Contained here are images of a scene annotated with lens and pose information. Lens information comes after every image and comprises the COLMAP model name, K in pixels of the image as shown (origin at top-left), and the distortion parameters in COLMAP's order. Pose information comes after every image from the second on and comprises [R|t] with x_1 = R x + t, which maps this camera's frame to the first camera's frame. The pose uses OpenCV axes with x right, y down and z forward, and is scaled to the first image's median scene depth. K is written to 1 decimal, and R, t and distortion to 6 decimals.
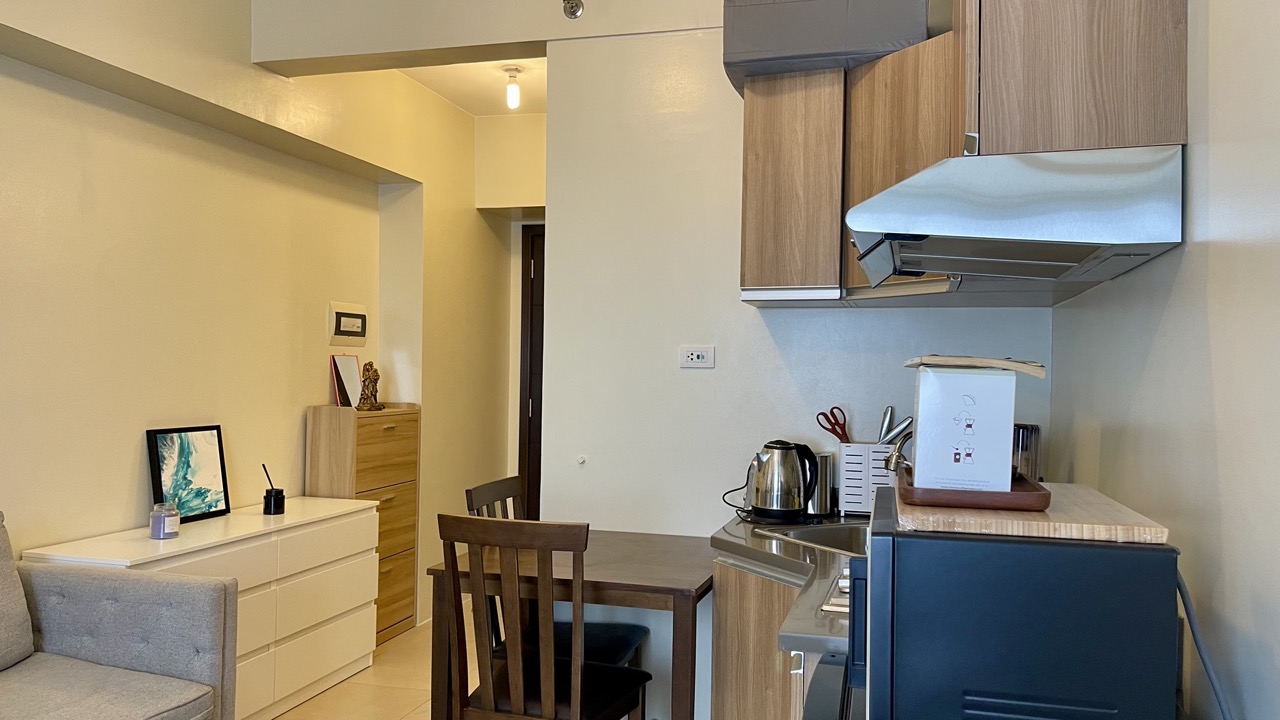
lens RADIAL K [[966.5, 0, 648.5], [0, 966.5, 369.1], [0, 0, 1]] dist [0.059876, -0.082224]
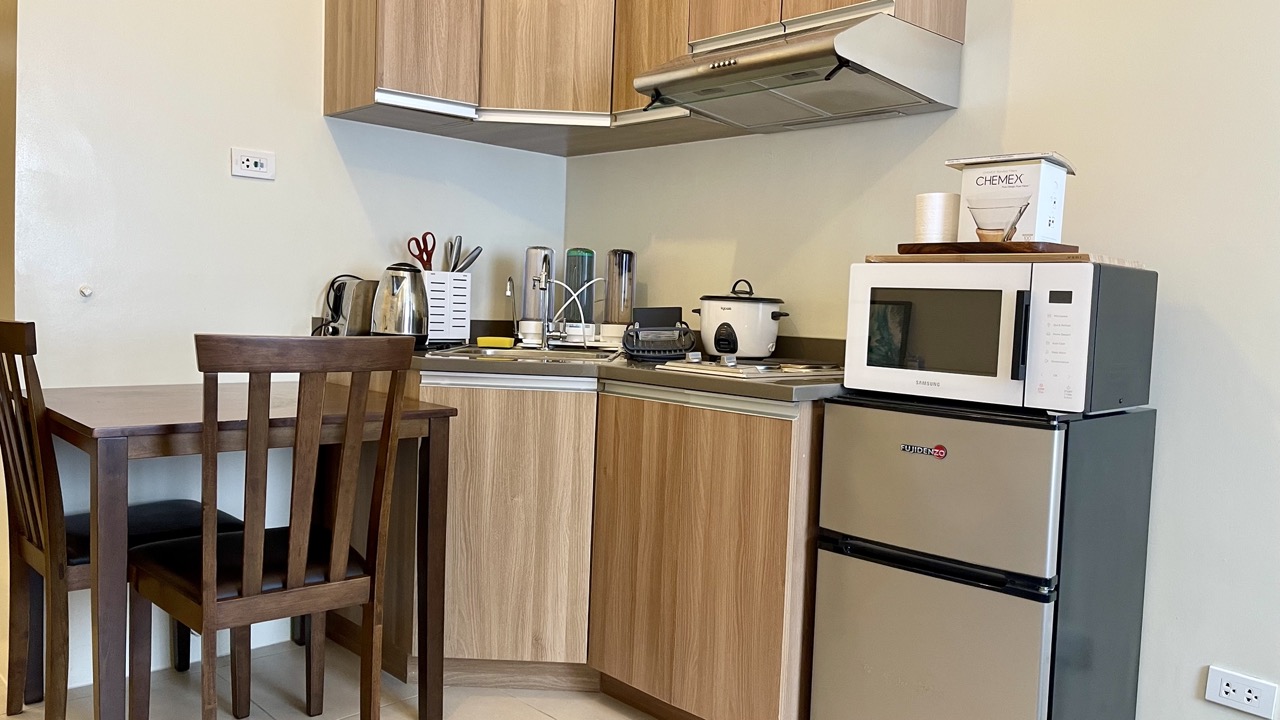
lens RADIAL K [[966.5, 0, 640.5], [0, 966.5, 358.8], [0, 0, 1]] dist [0.059876, -0.082224]
pose [[0.506858, -0.047164, 0.860738, -0.502549], [-0.031241, 0.996841, 0.073019, 0.081179], [-0.861463, -0.063900, 0.503783, 0.293665]]
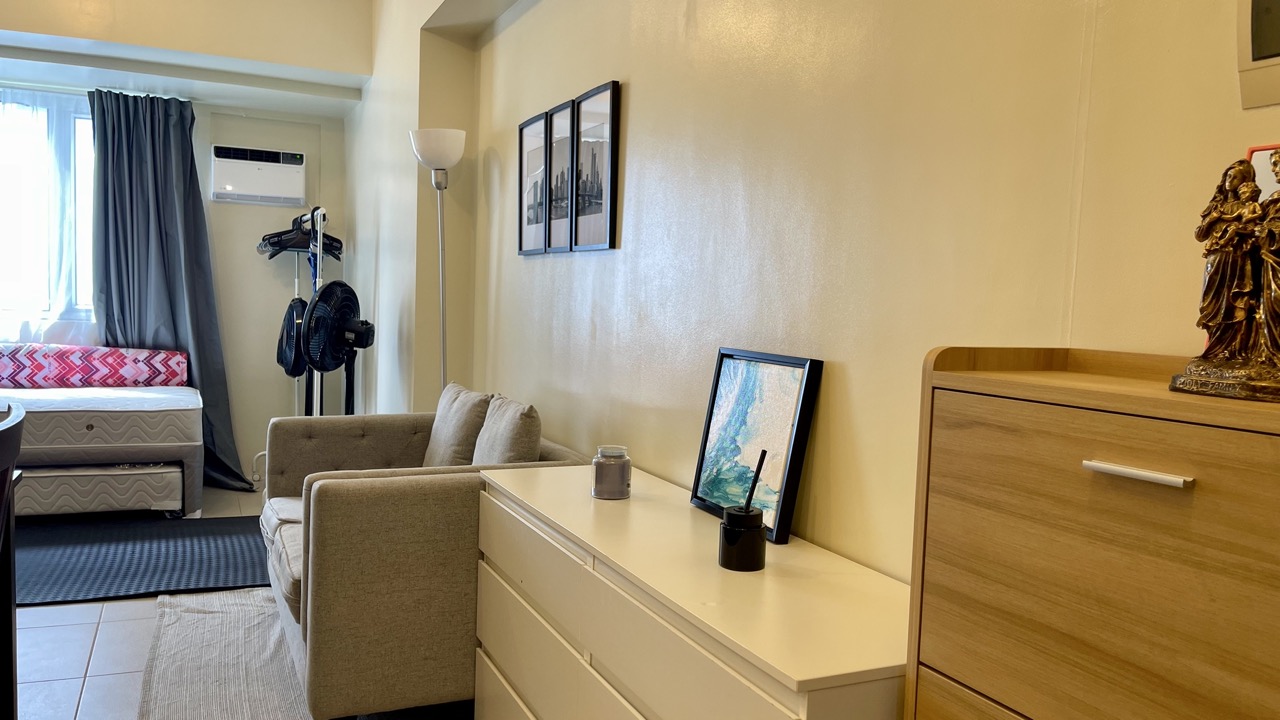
lens RADIAL K [[966.5, 0, 638.2], [0, 966.5, 367.8], [0, 0, 1]] dist [0.059876, -0.082224]
pose [[-0.767150, 0.007414, -0.641425, -0.087916], [-0.042837, 0.997109, 0.062759, 0.042771], [0.640036, 0.075622, -0.764614, 1.563861]]
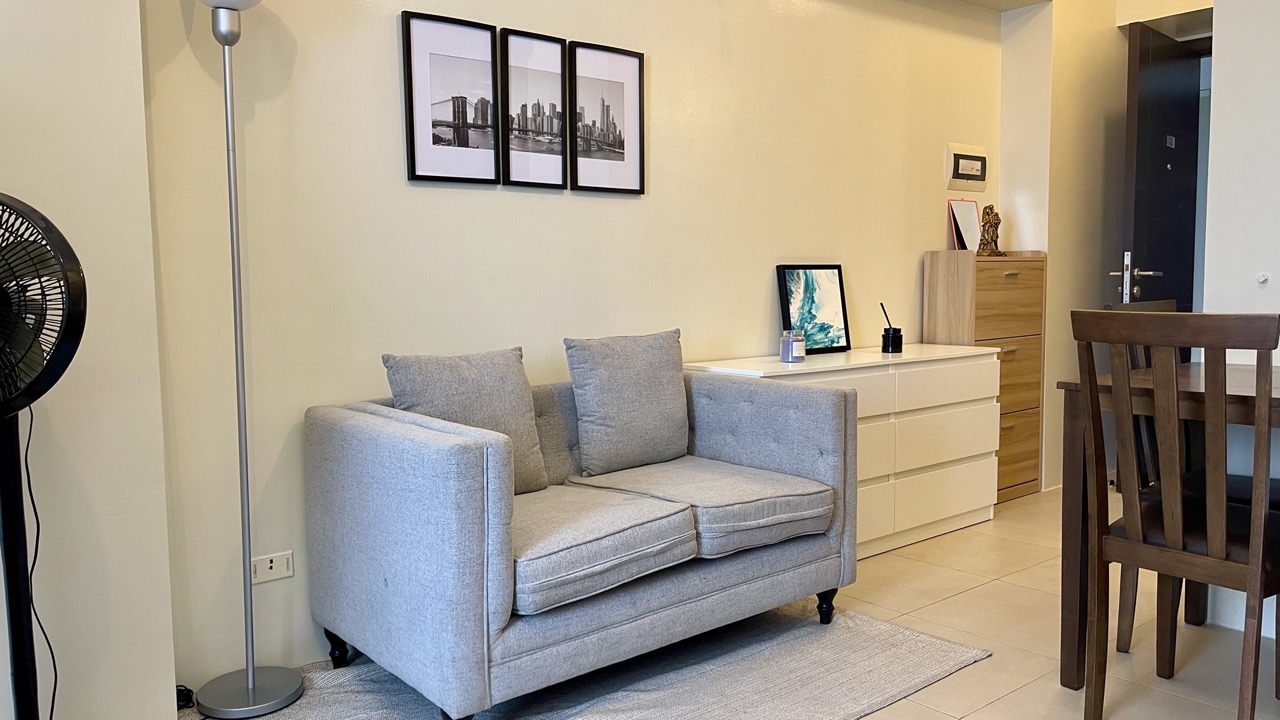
lens RADIAL K [[966.5, 0, 645.9], [0, 966.5, 363.7], [0, 0, 1]] dist [0.059876, -0.082224]
pose [[0.815425, 0.022869, -0.578411, -0.017333], [0.027312, 0.996586, 0.077907, 0.091212], [0.578219, -0.079325, 0.812016, 0.053538]]
